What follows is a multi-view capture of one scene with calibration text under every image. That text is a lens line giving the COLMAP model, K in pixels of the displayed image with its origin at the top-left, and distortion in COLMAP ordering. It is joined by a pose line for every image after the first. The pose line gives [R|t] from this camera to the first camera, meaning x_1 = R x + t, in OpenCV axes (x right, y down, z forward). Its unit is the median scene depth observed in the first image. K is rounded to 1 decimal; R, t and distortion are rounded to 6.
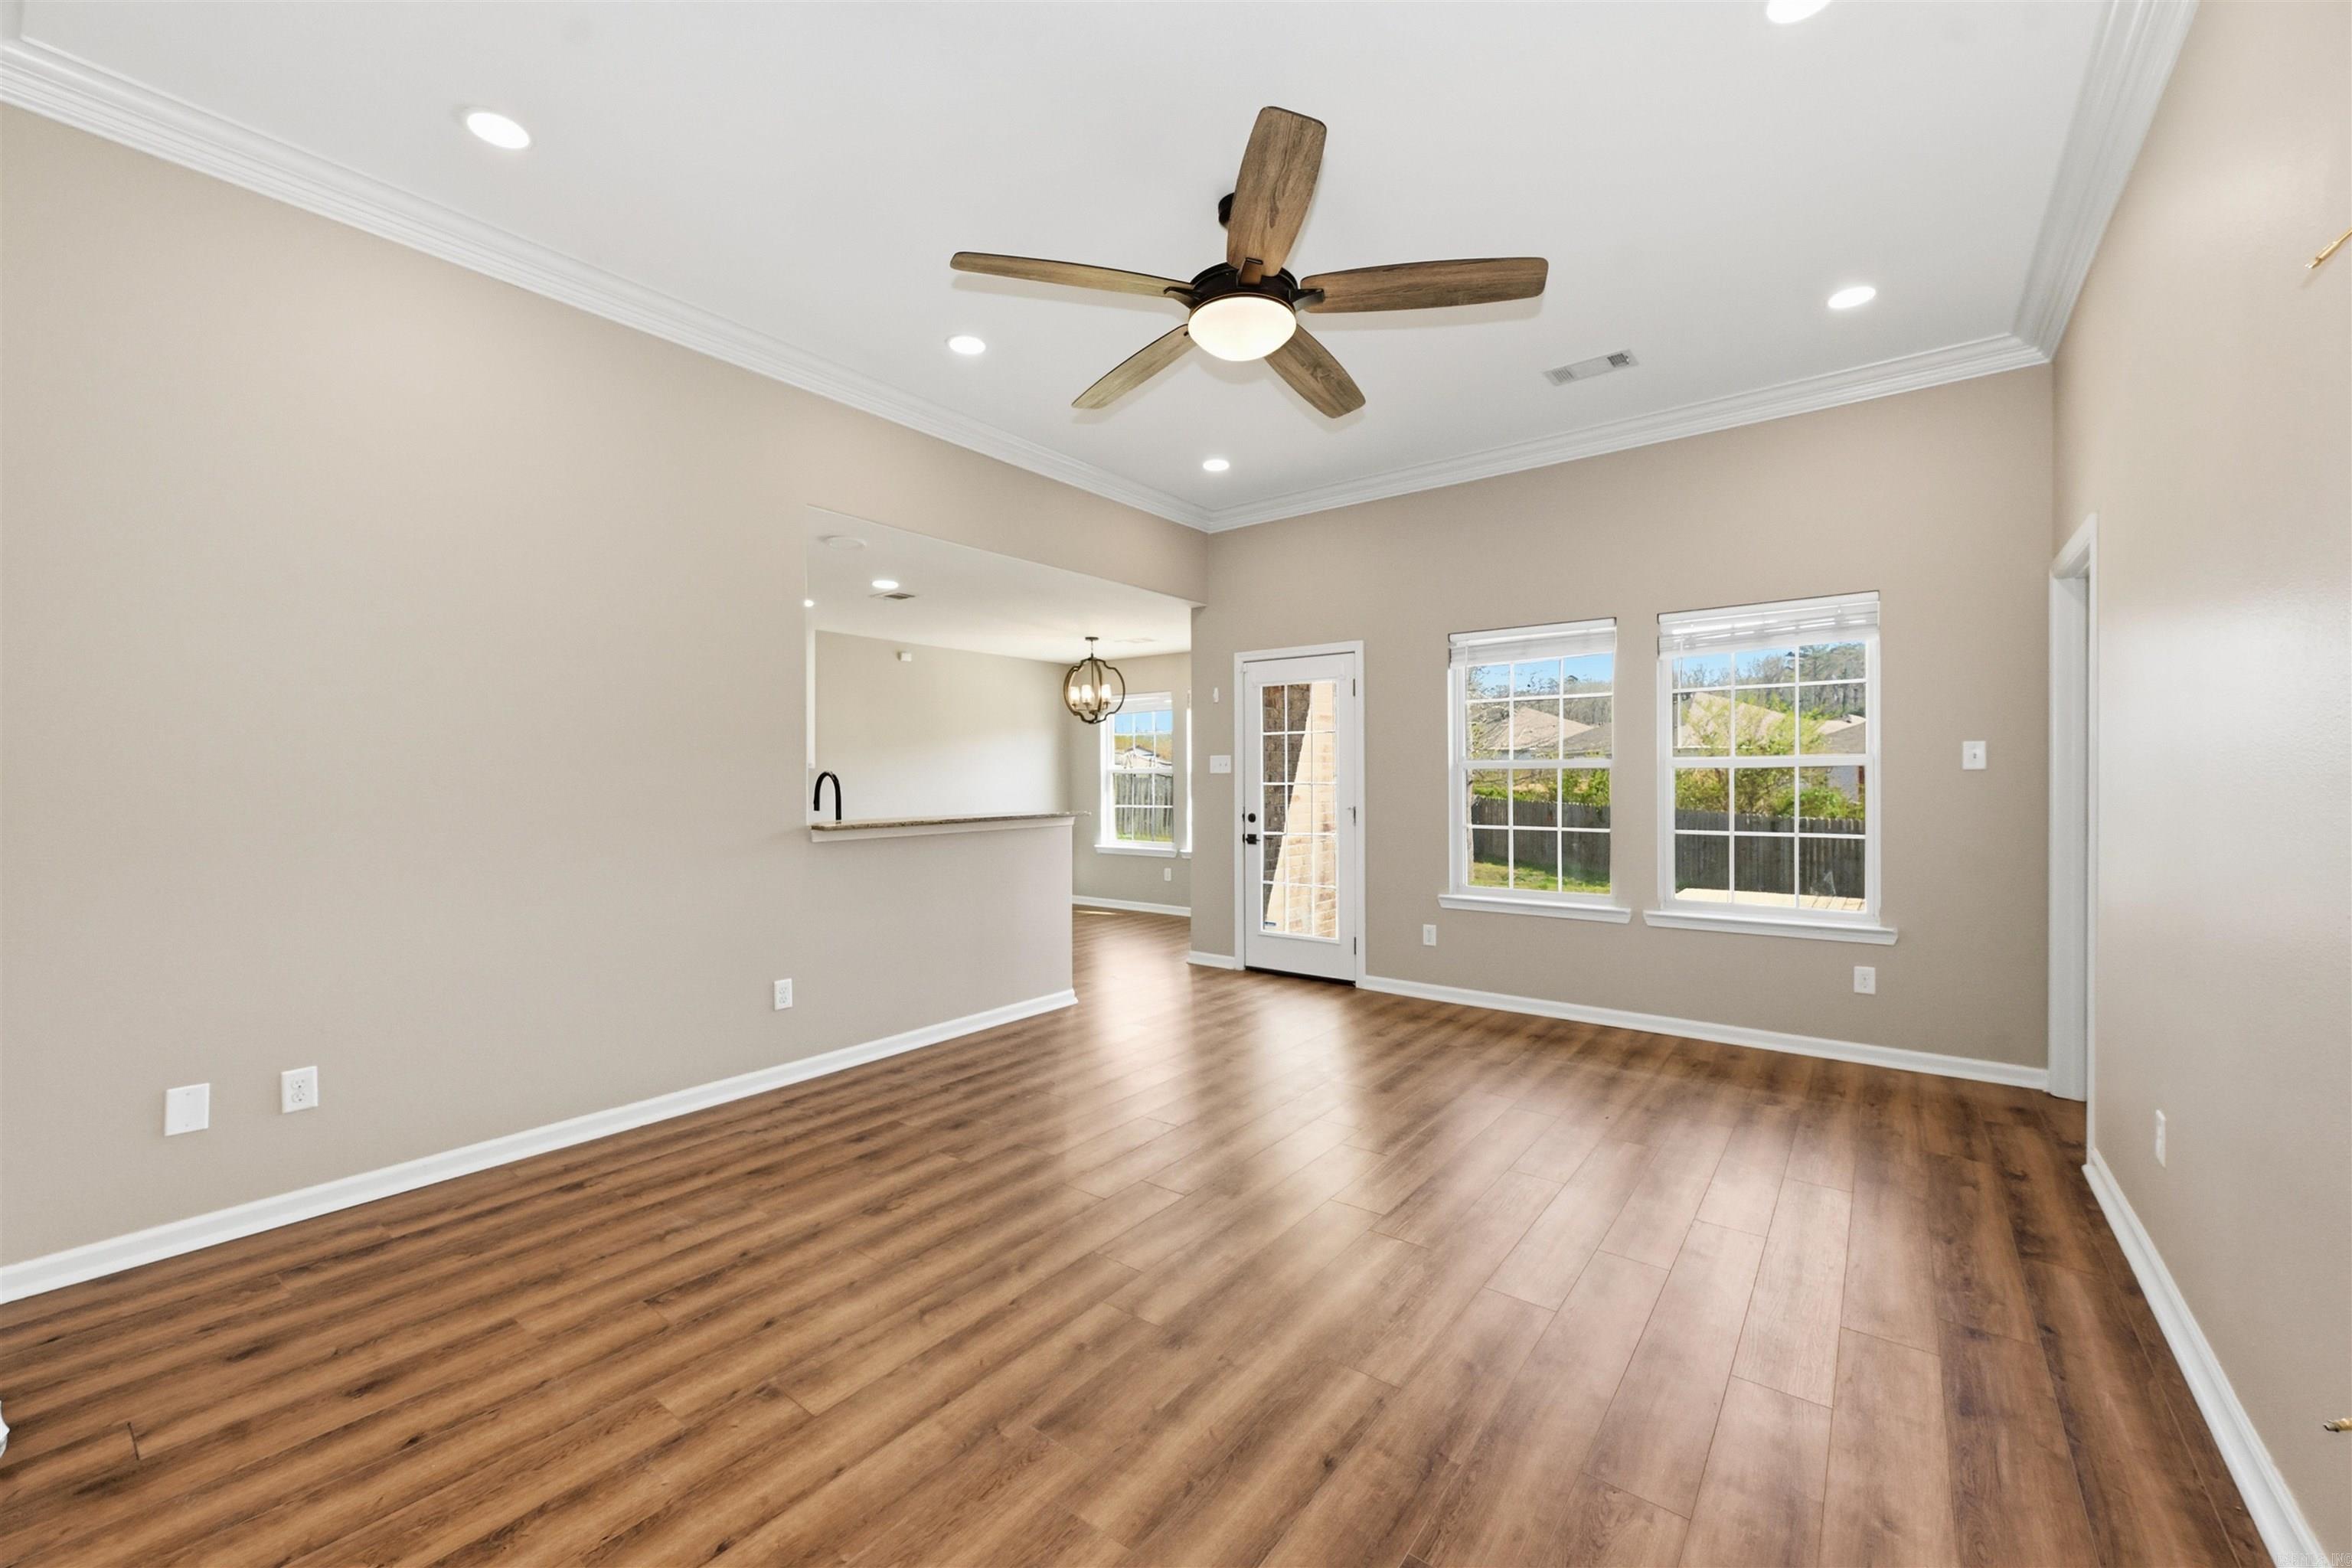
lens RADIAL K [[933.8, 0, 1172.4], [0, 933.8, 775.6], [0, 0, 1]] dist [0.001463, -0.000221]
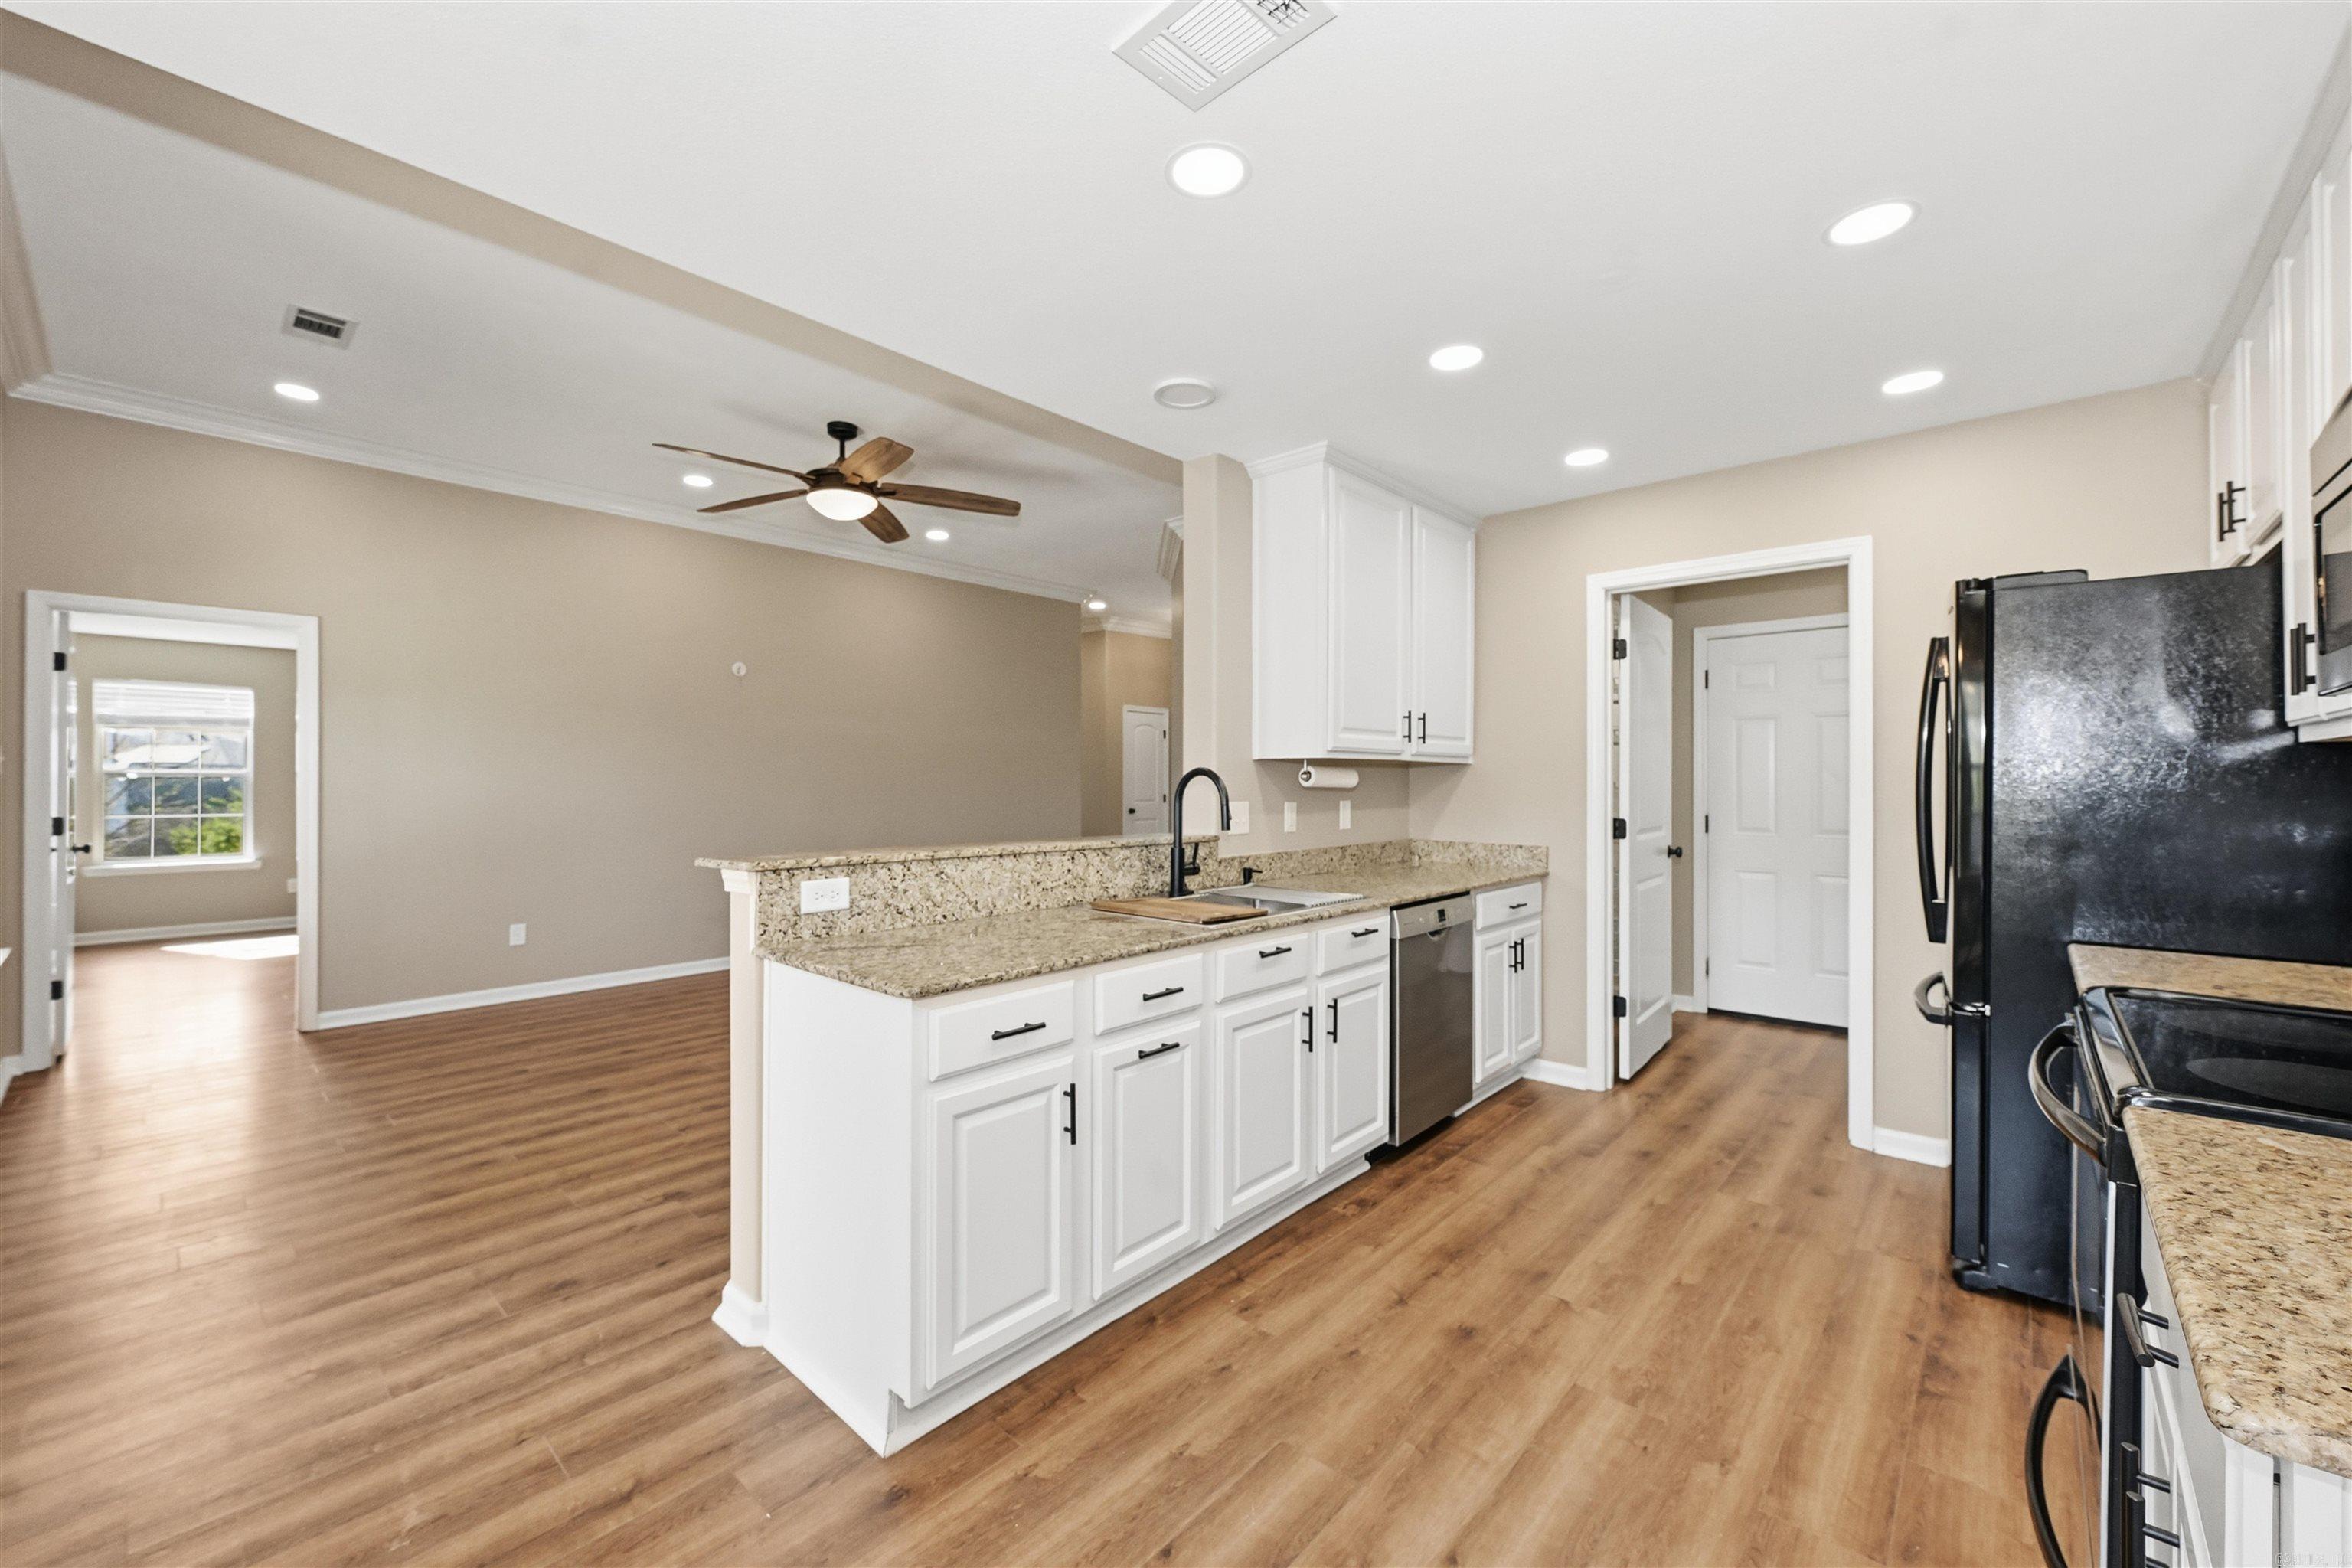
lens RADIAL K [[933.8, 0, 1172.4], [0, 933.8, 775.6], [0, 0, 1]] dist [0.001463, -0.000221]
pose [[-0.996876, 0.003599, 0.078900, -0.362100], [0.002868, 0.999952, -0.009371, 0.005807], [-0.078930, -0.009115, -0.996839, 1.495035]]
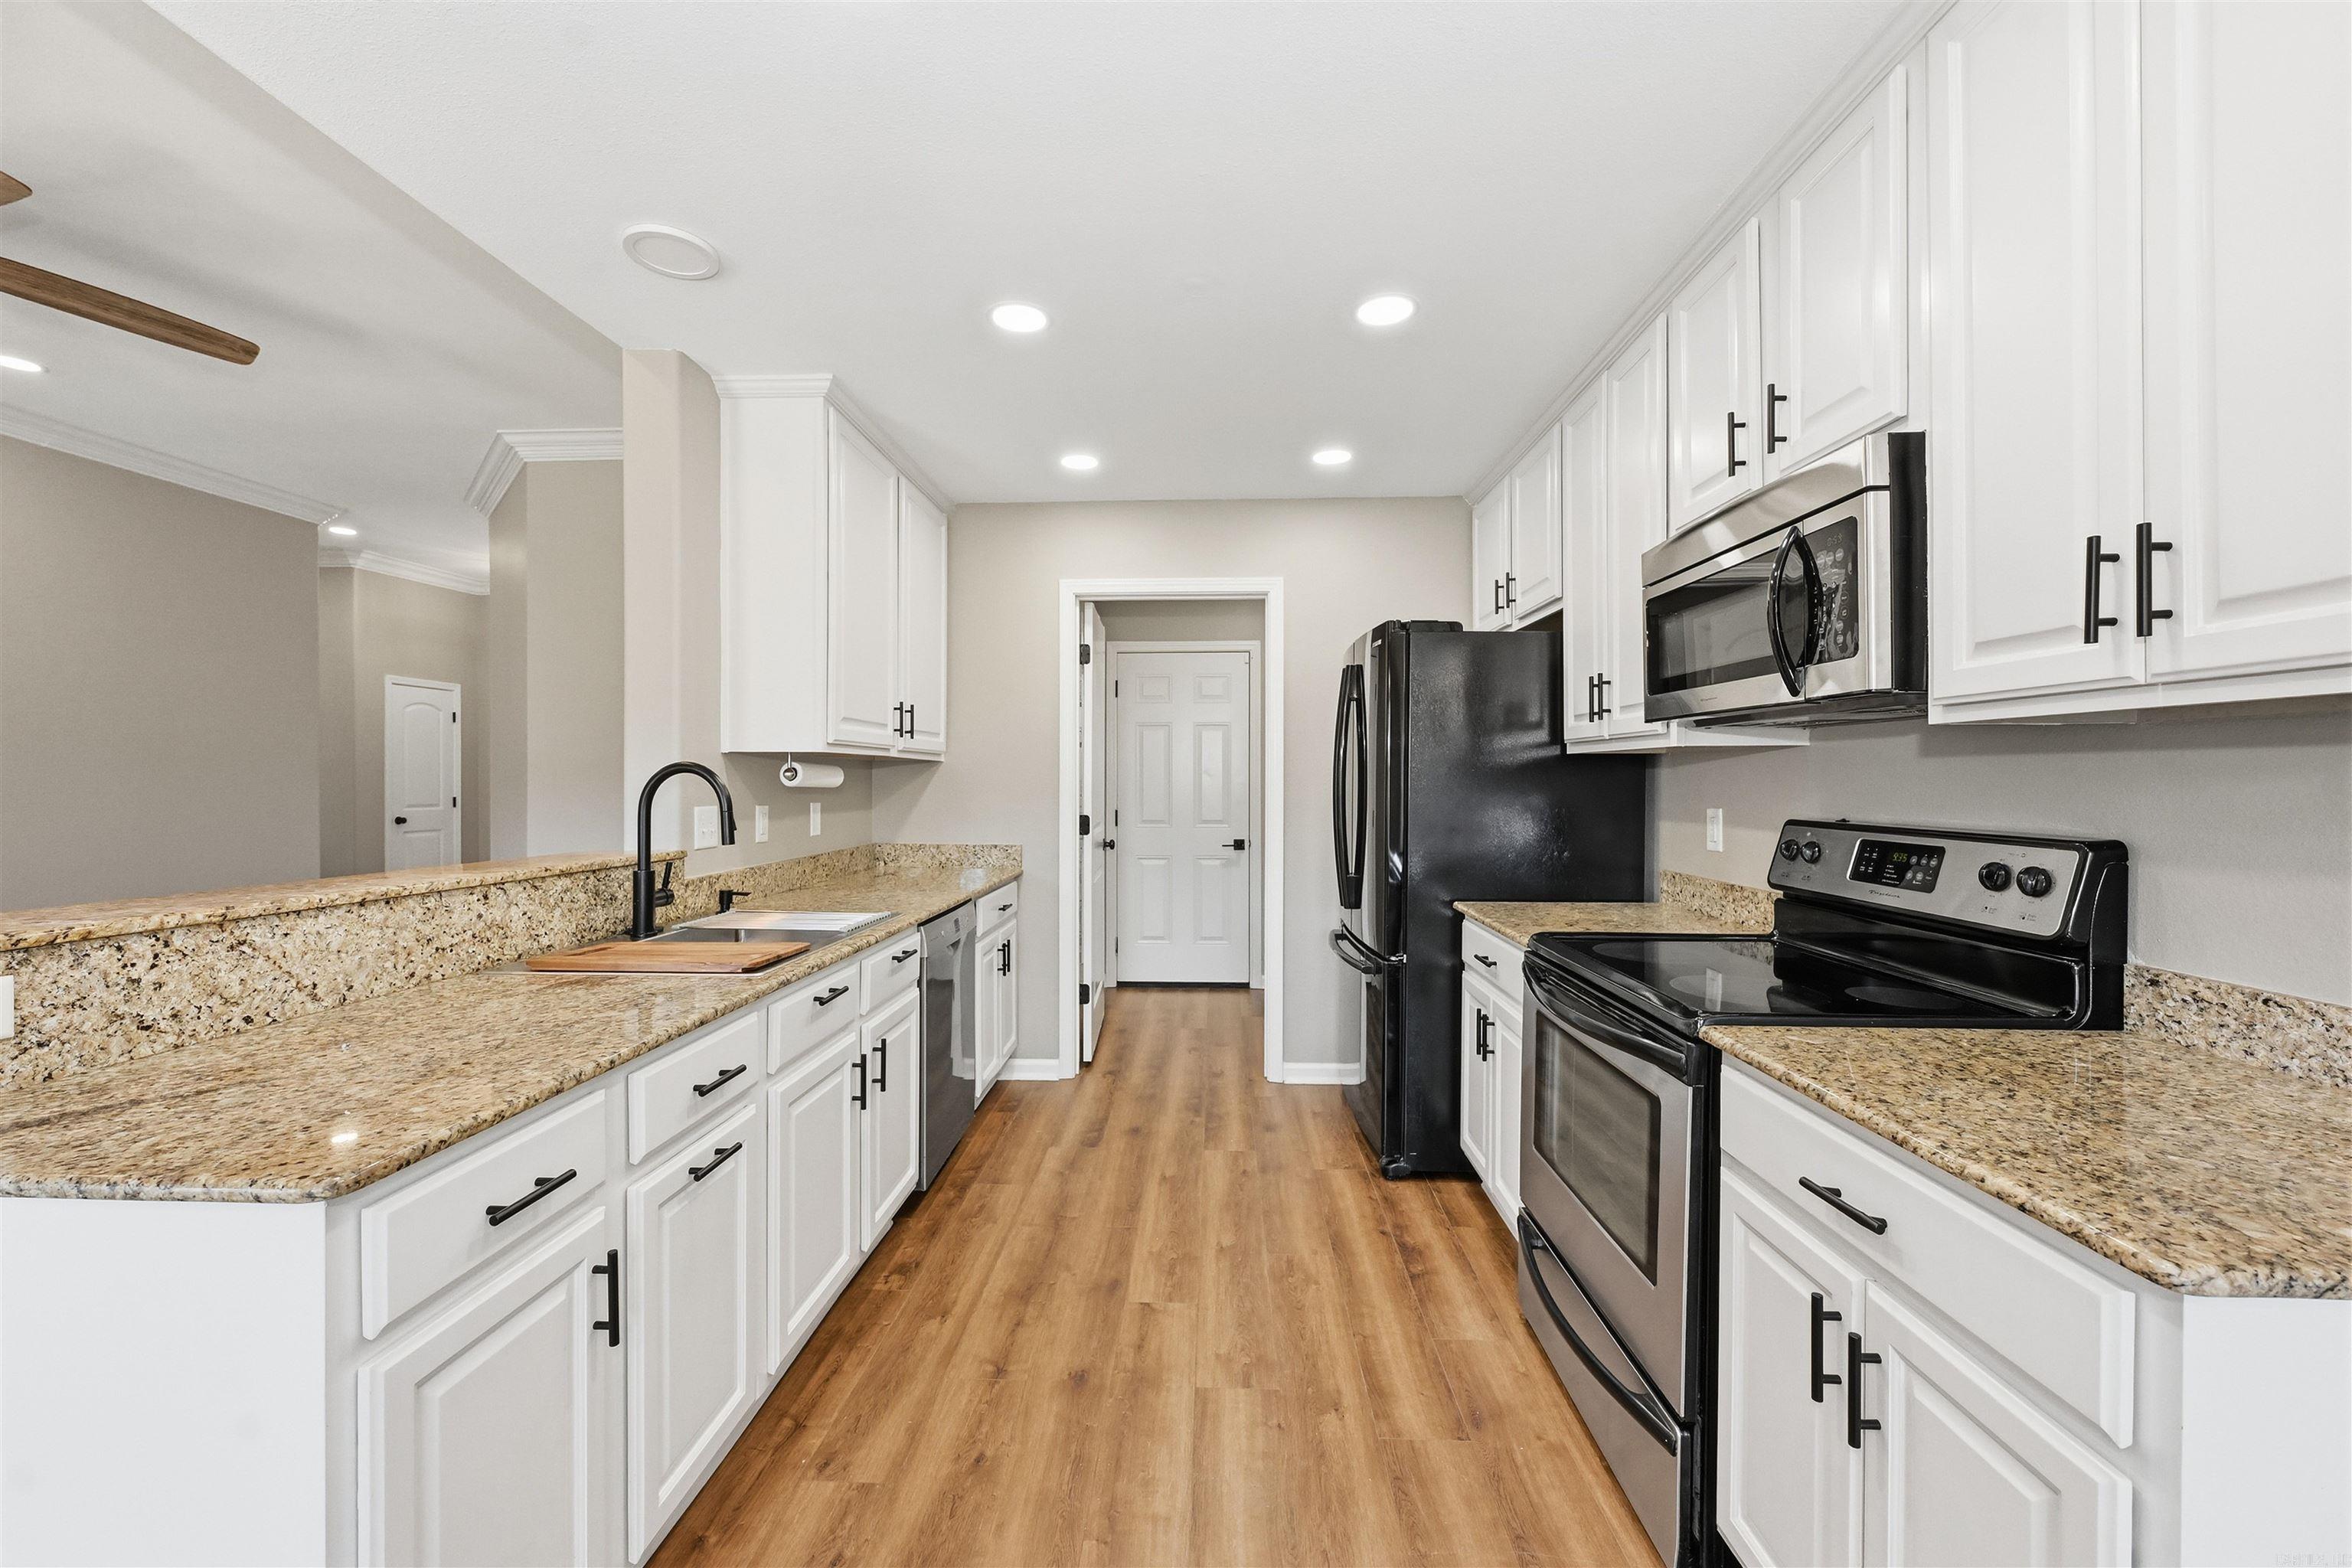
lens RADIAL K [[929.0, 0, 1178.6], [0, 929.0, 782.4], [0, 0, 1]] dist [0.000577, -0.000618]
pose [[-0.817272, 0.005120, -0.576229, -0.270410], [0.004447, 0.999987, 0.002578, 0.004803], [0.576234, -0.000456, -0.817284, 1.399650]]
